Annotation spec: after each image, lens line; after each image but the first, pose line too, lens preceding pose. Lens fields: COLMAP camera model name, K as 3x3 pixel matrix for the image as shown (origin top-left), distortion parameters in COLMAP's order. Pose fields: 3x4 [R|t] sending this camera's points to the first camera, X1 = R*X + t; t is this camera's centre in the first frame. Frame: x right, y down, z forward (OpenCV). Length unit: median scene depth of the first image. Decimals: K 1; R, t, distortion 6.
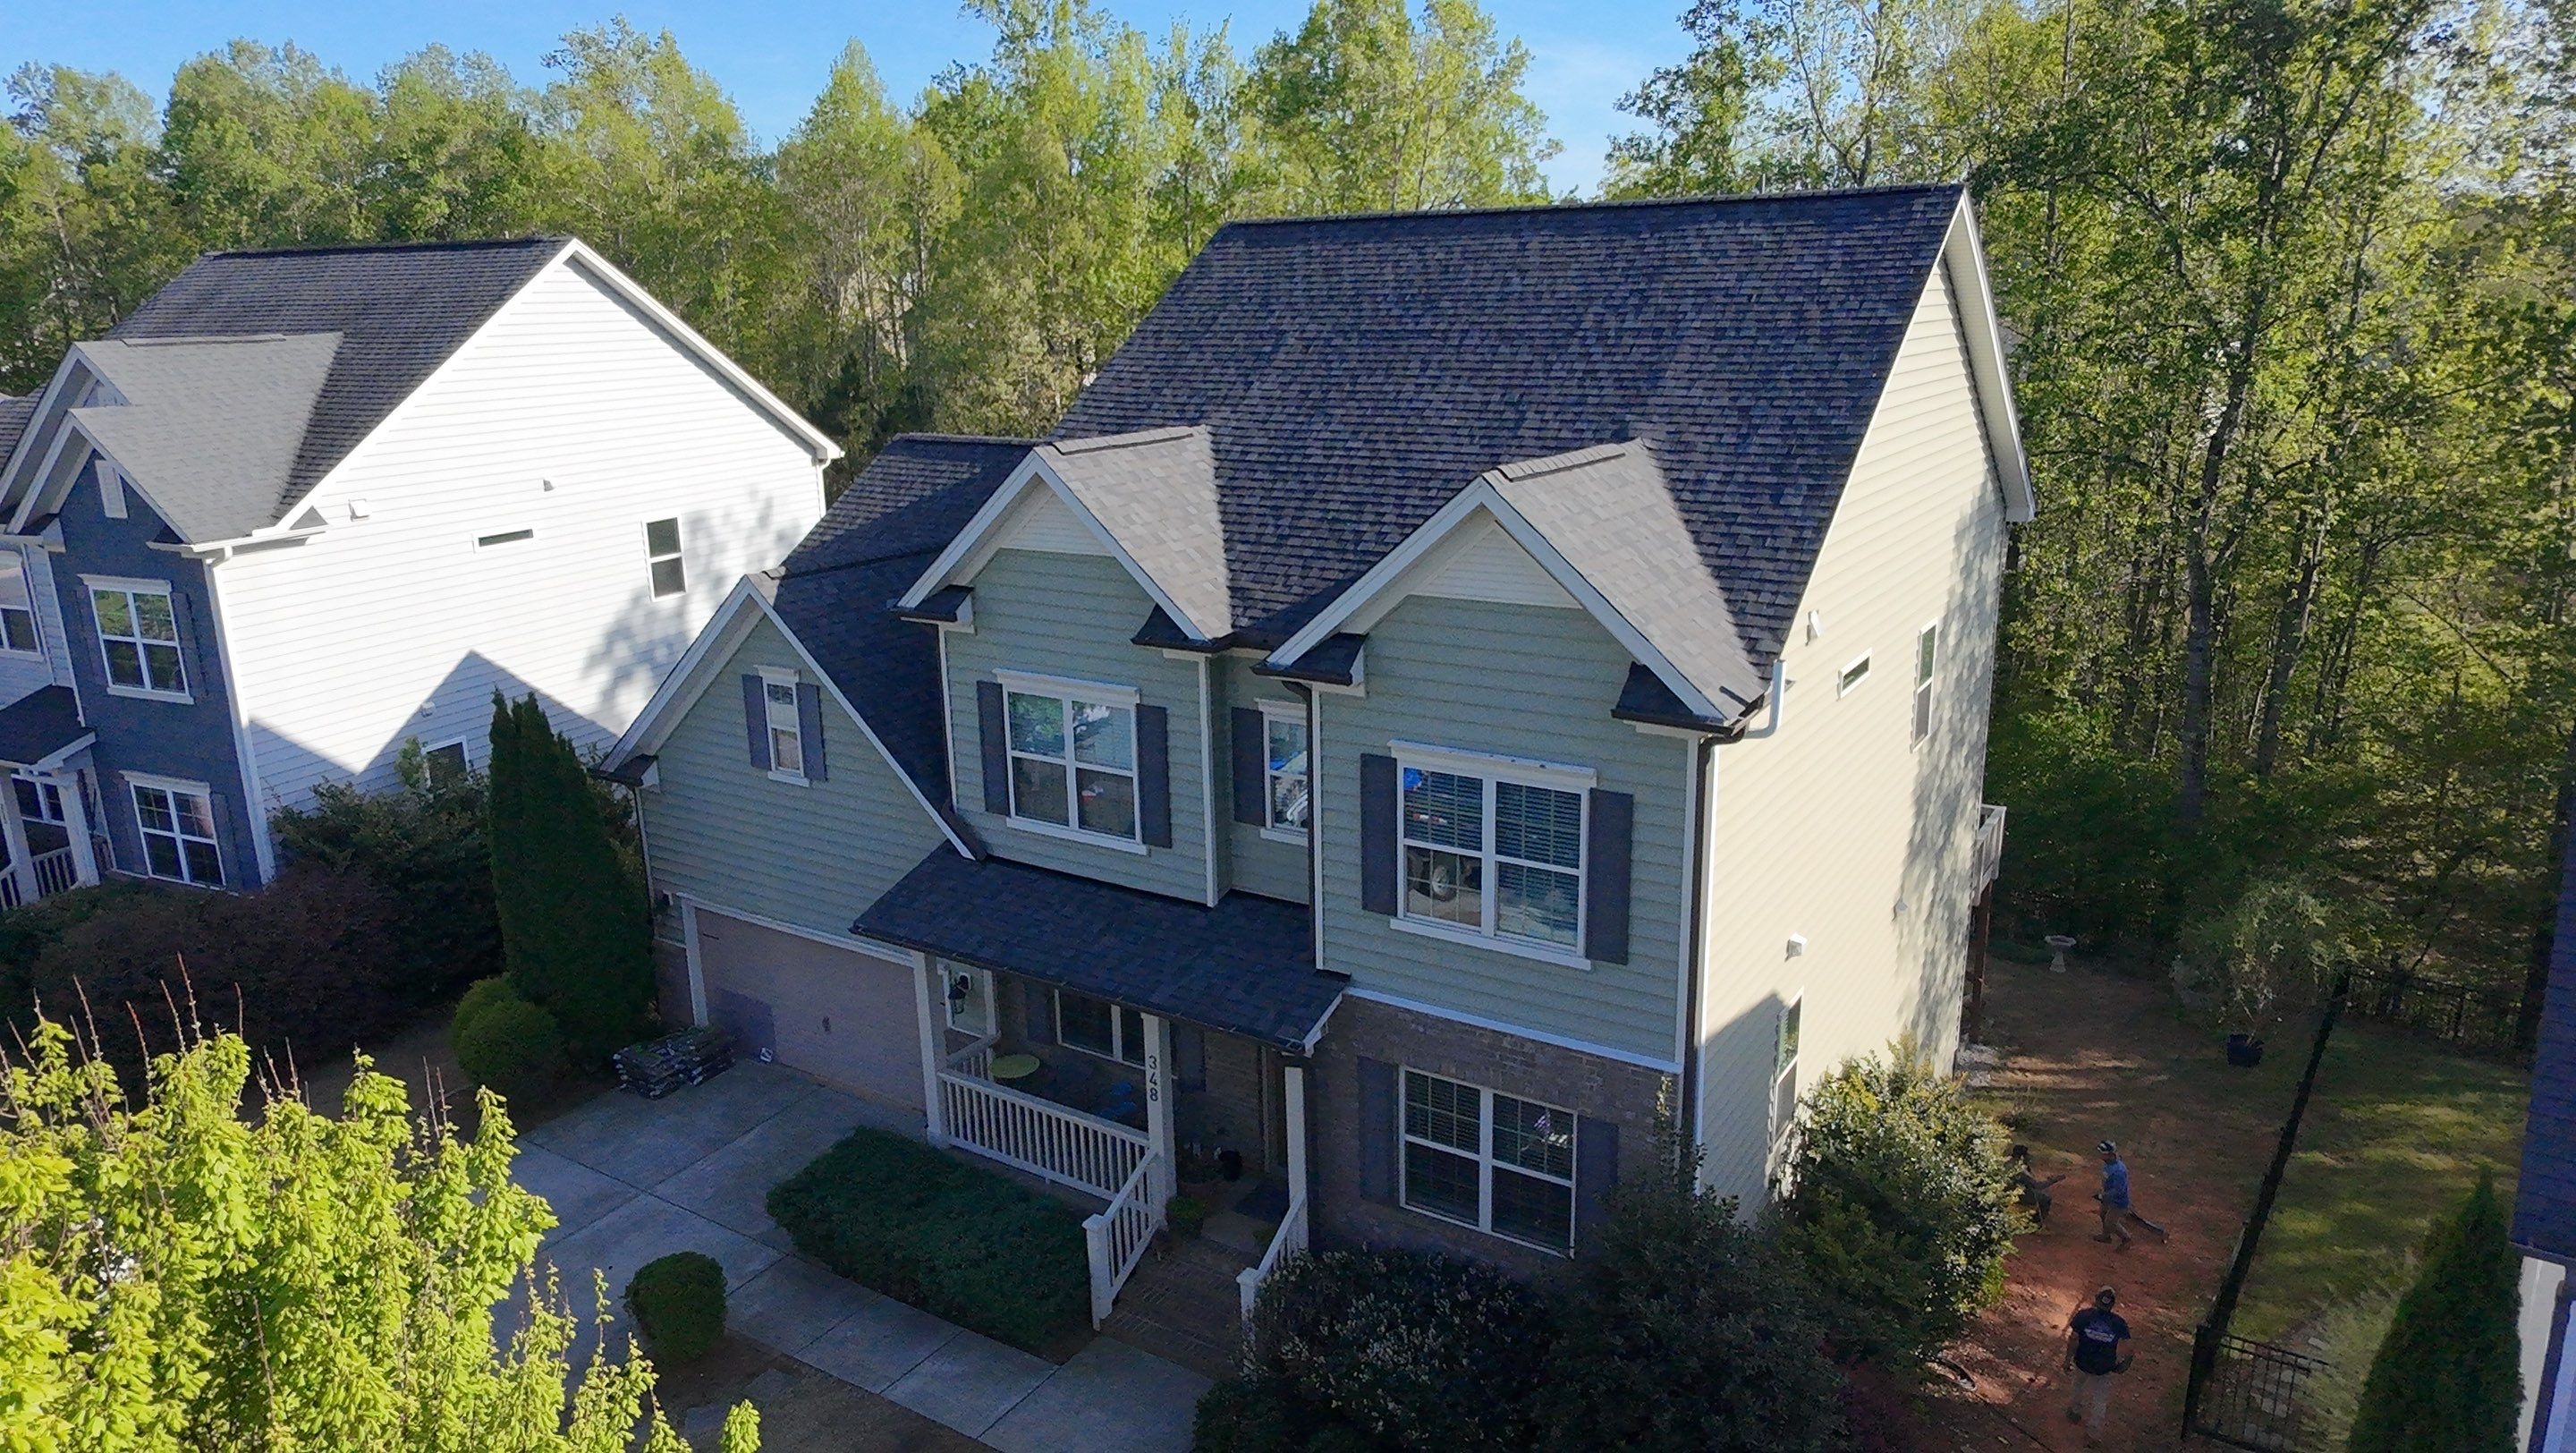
lens RADIAL K [[1662.7, 0, 1288.0], [0, 1662.7, 726.5], [0, 0, 1]] dist [0.003172, -0.000976]
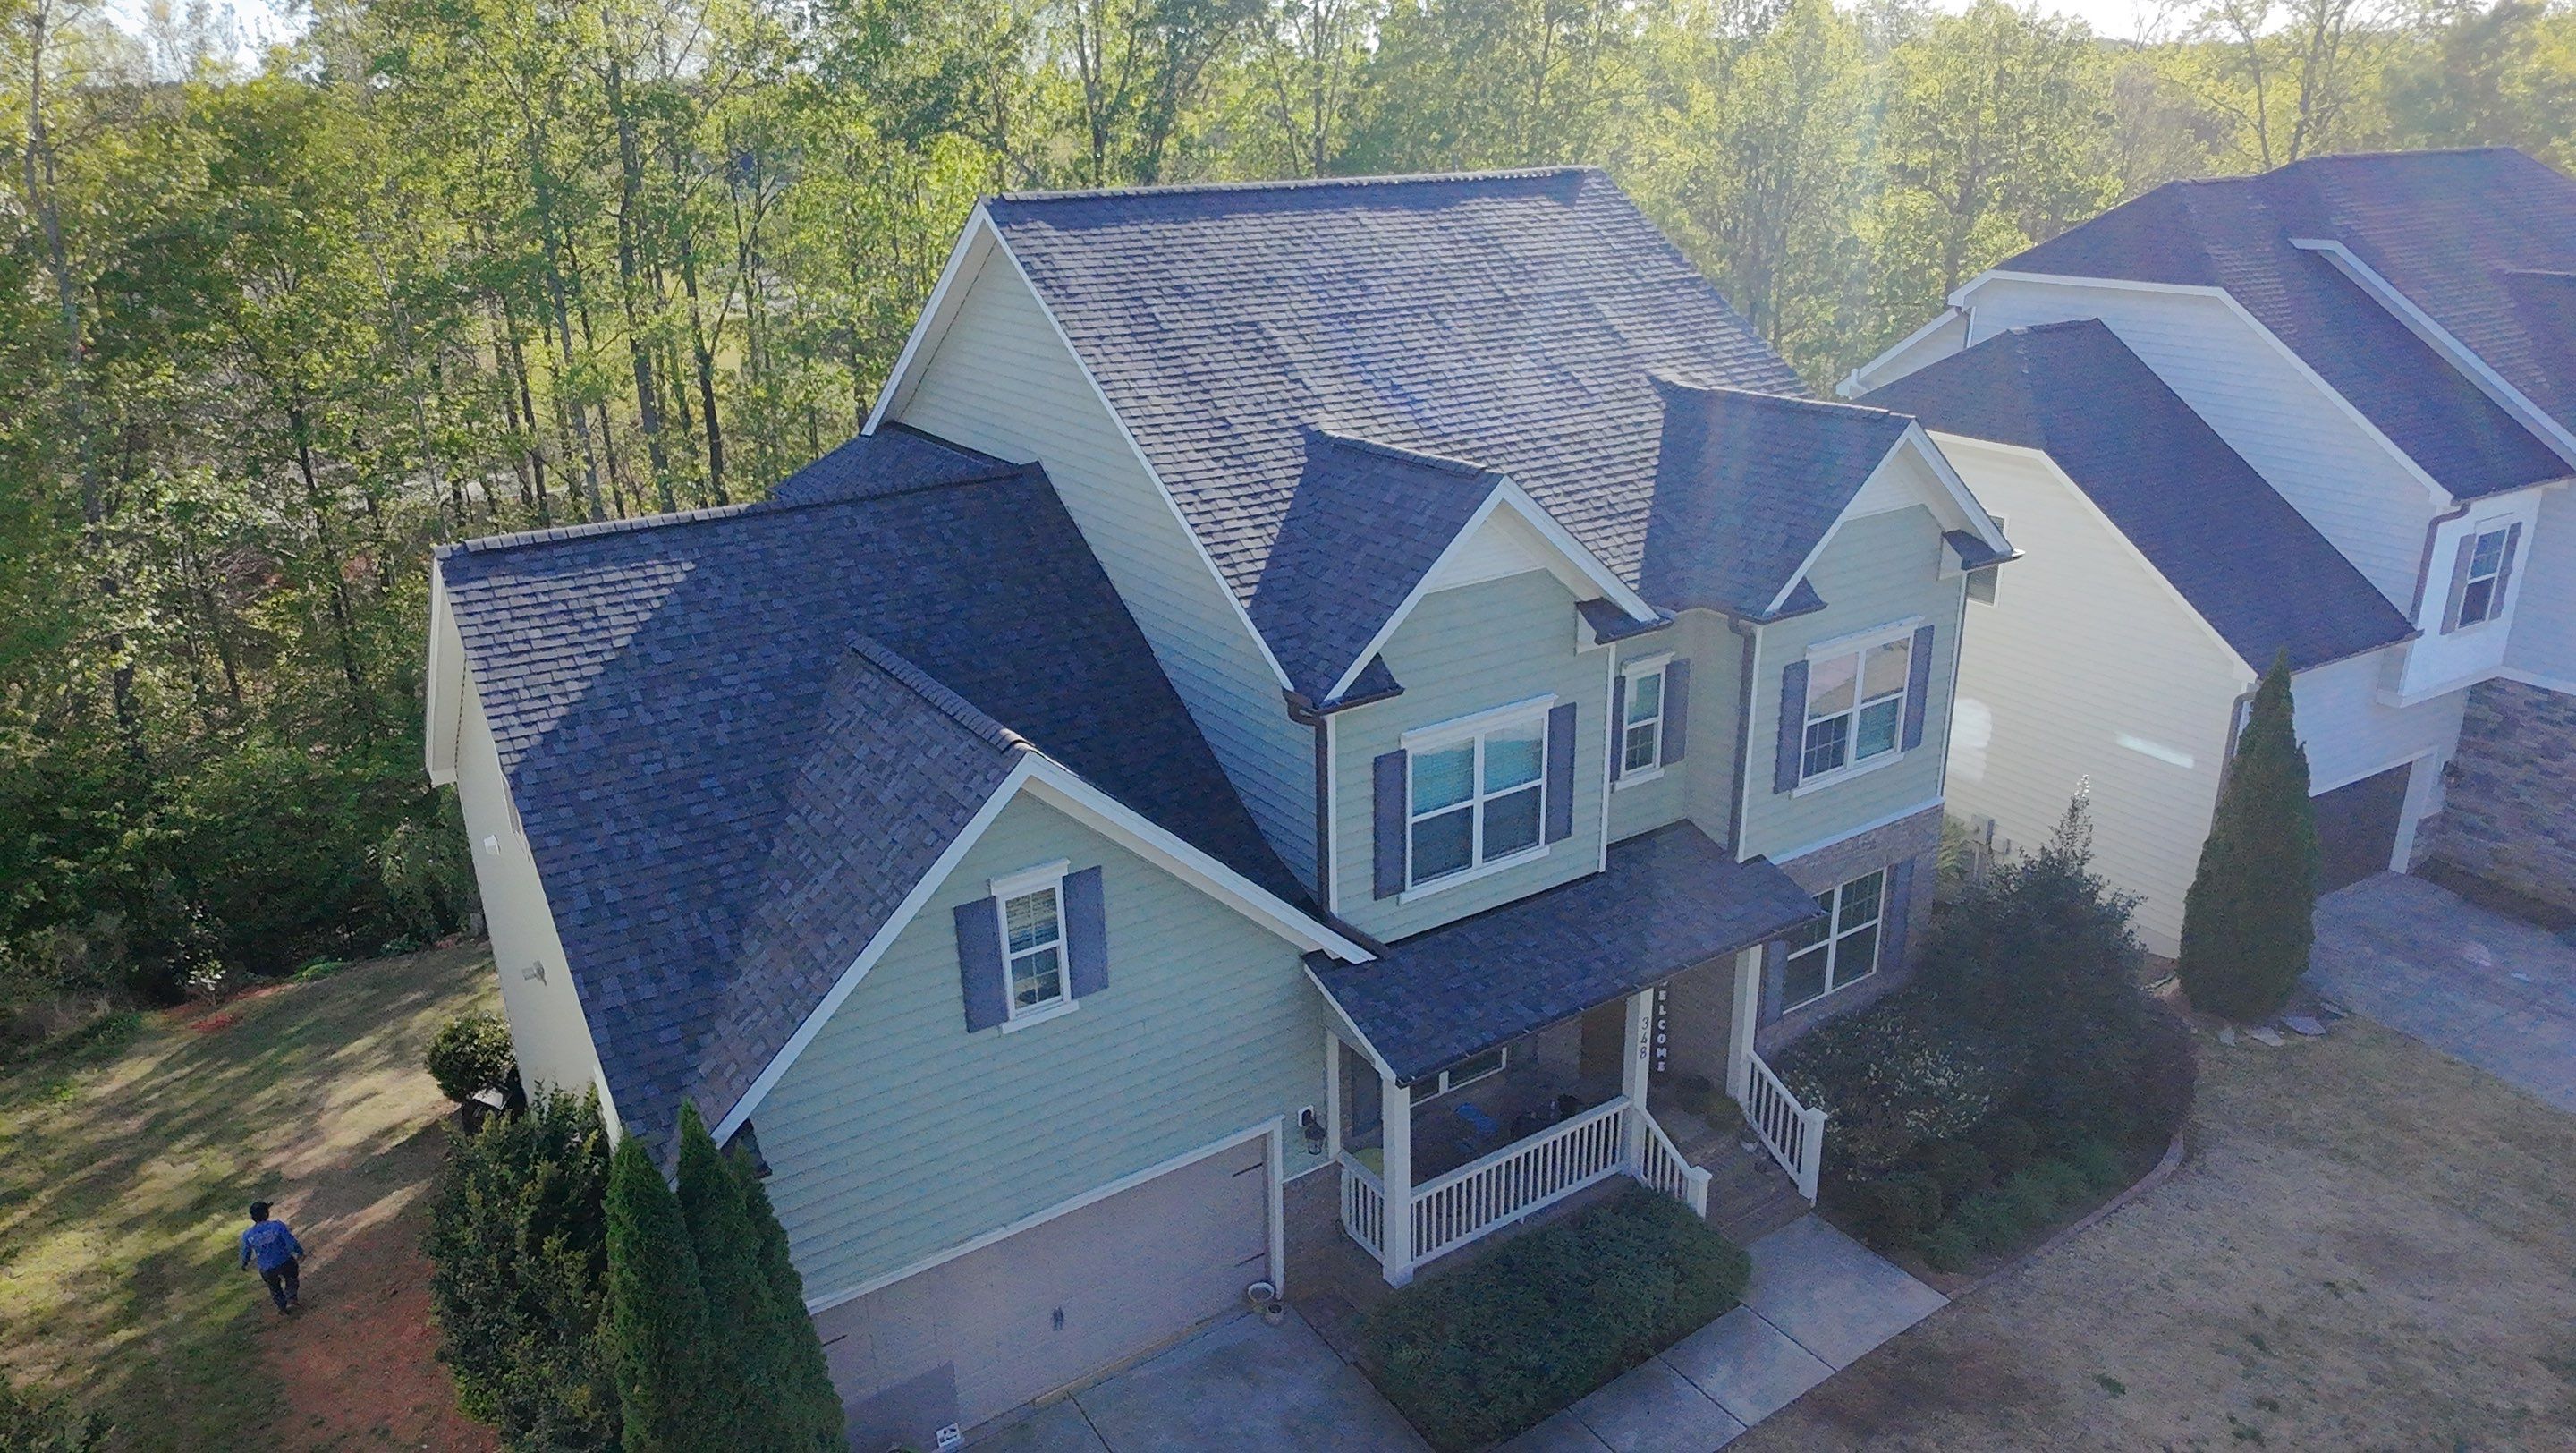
lens RADIAL K [[1662.7, 0, 1288.0], [0, 1662.7, 726.5], [0, 0, 1]] dist [0.003172, -0.000976]
pose [[0.381391, -0.298549, 0.874877, -0.801915], [0.245689, 0.945111, 0.215411, -0.201561], [-0.891167, 0.132792, 0.433807, 0.551173]]
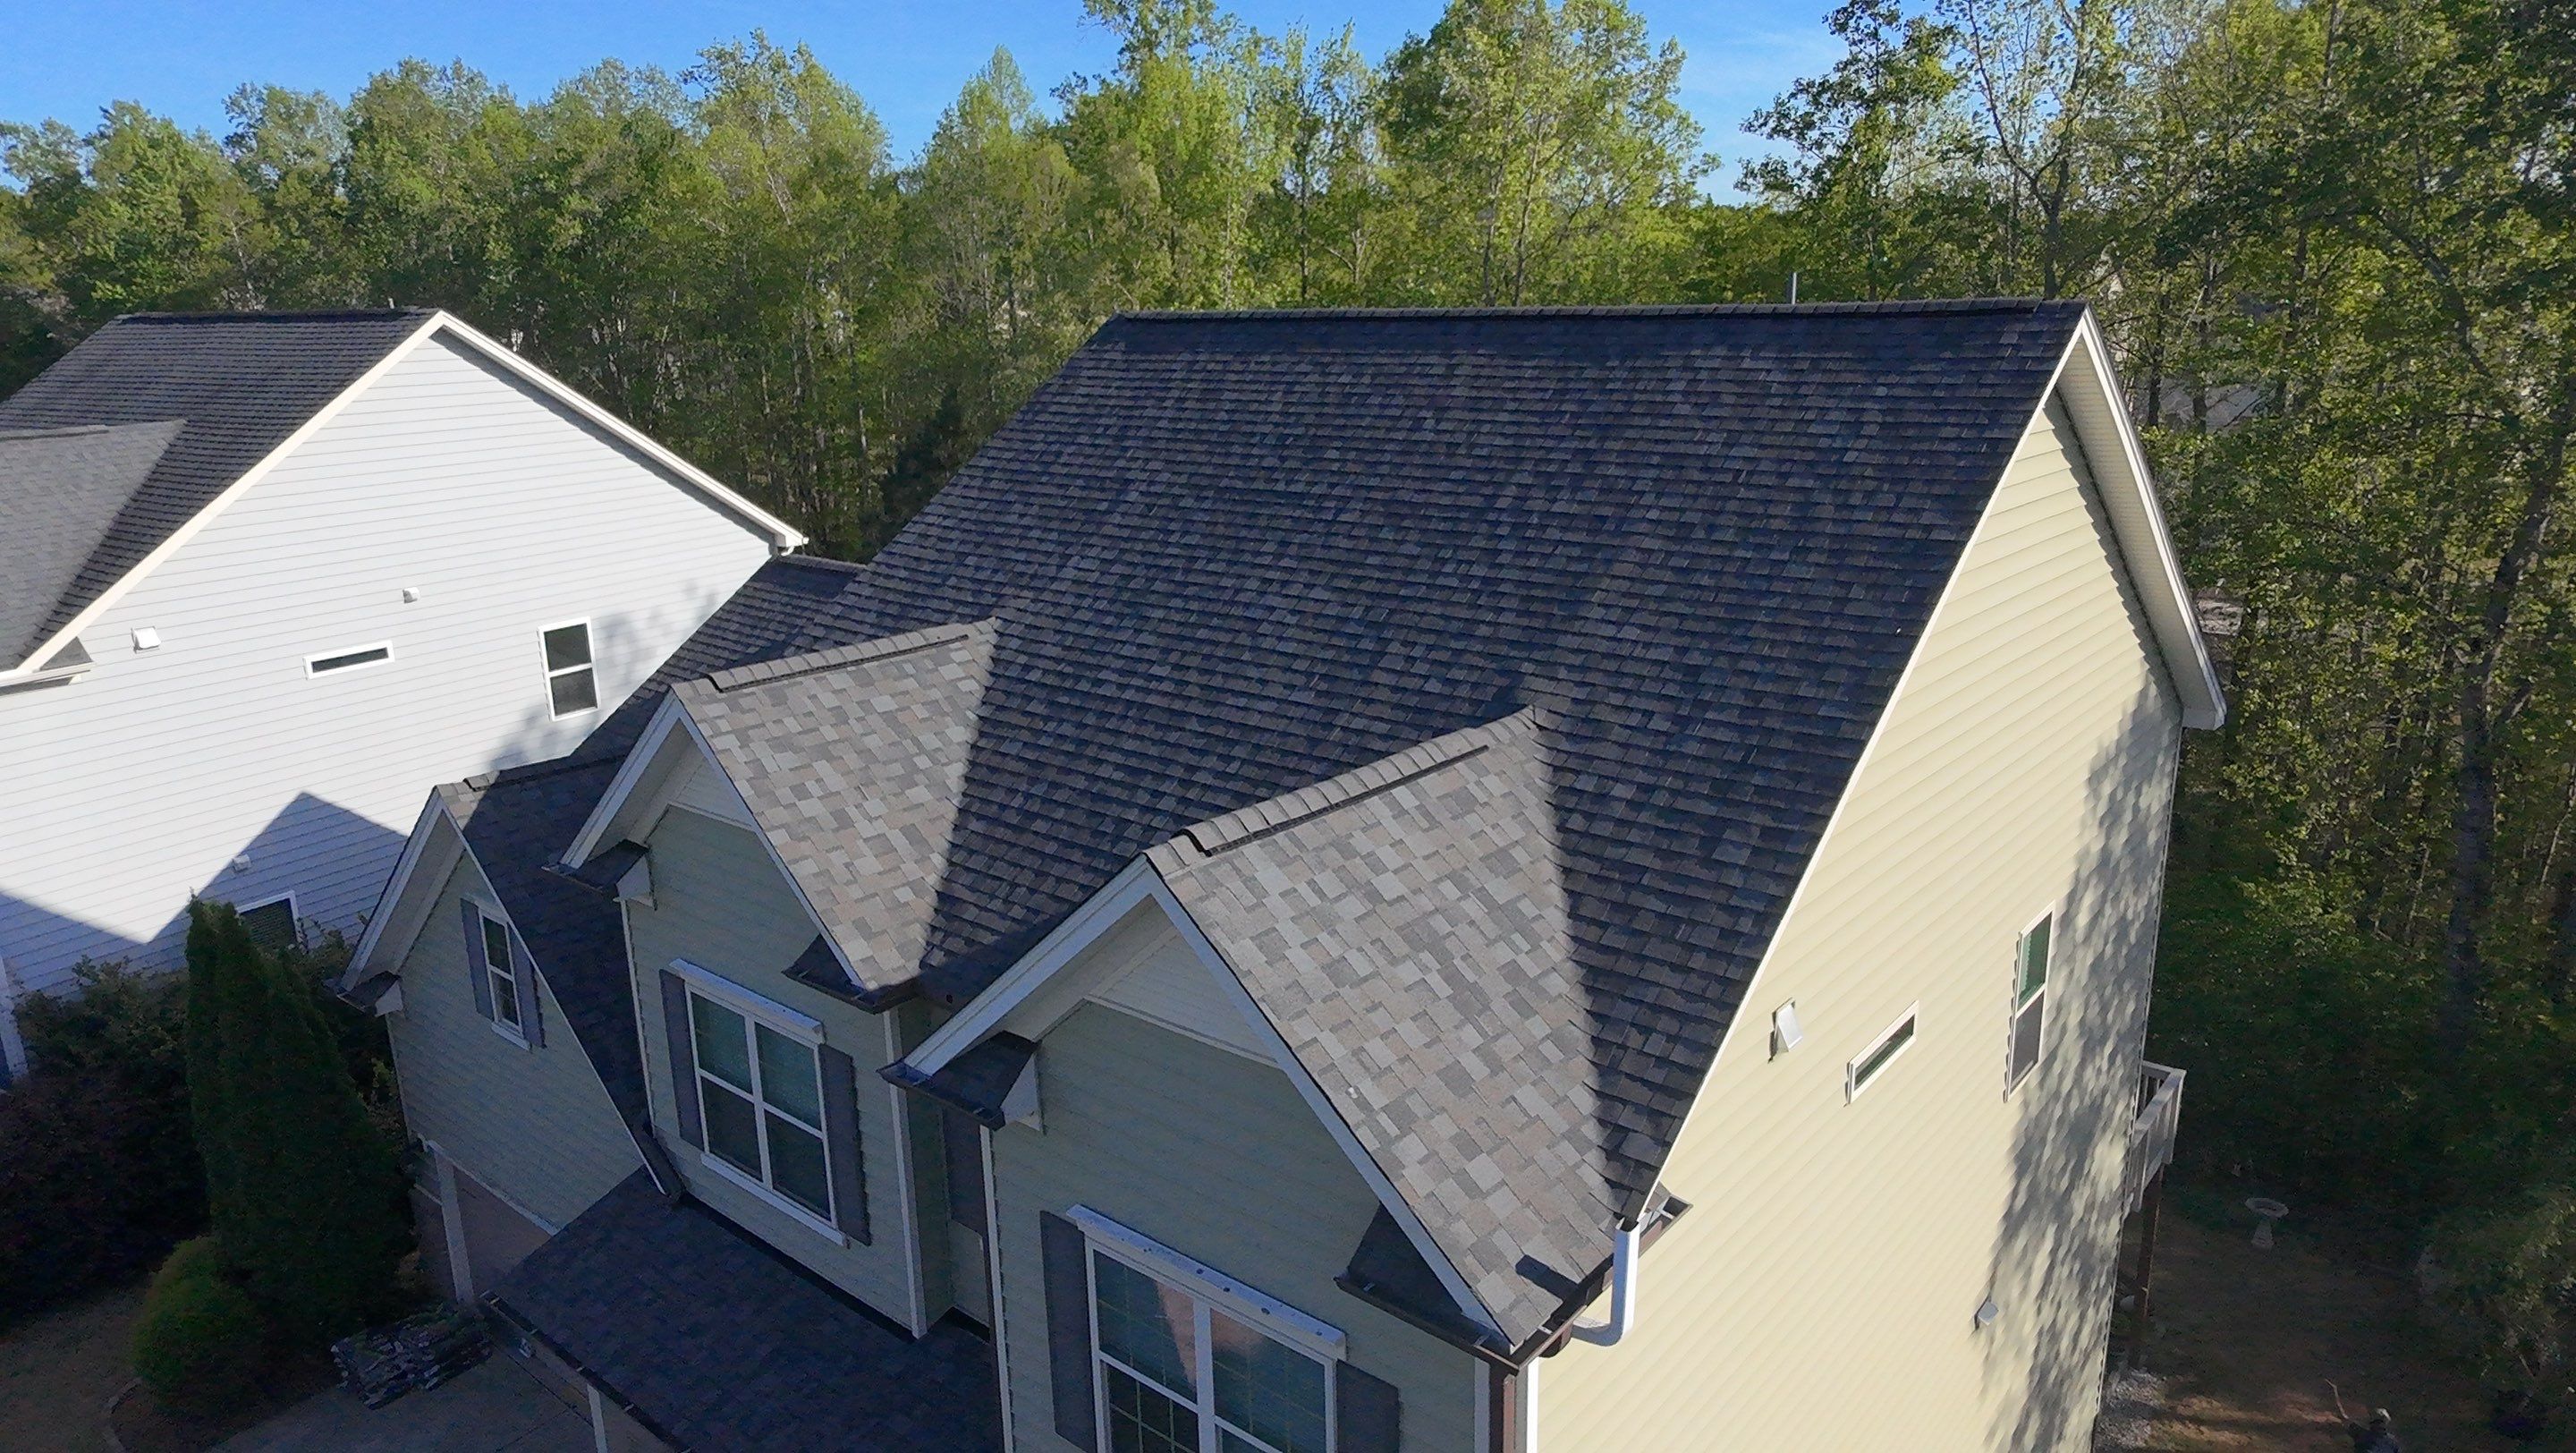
lens RADIAL K [[1662.7, 0, 1288.0], [0, 1662.7, 726.5], [0, 0, 1]] dist [0.003172, -0.000976]
pose [[0.991866, 0.032288, -0.123125, 0.145801], [-0.031881, 0.999478, 0.005277, -0.122644], [0.123231, -0.001309, 0.992377, 0.254184]]
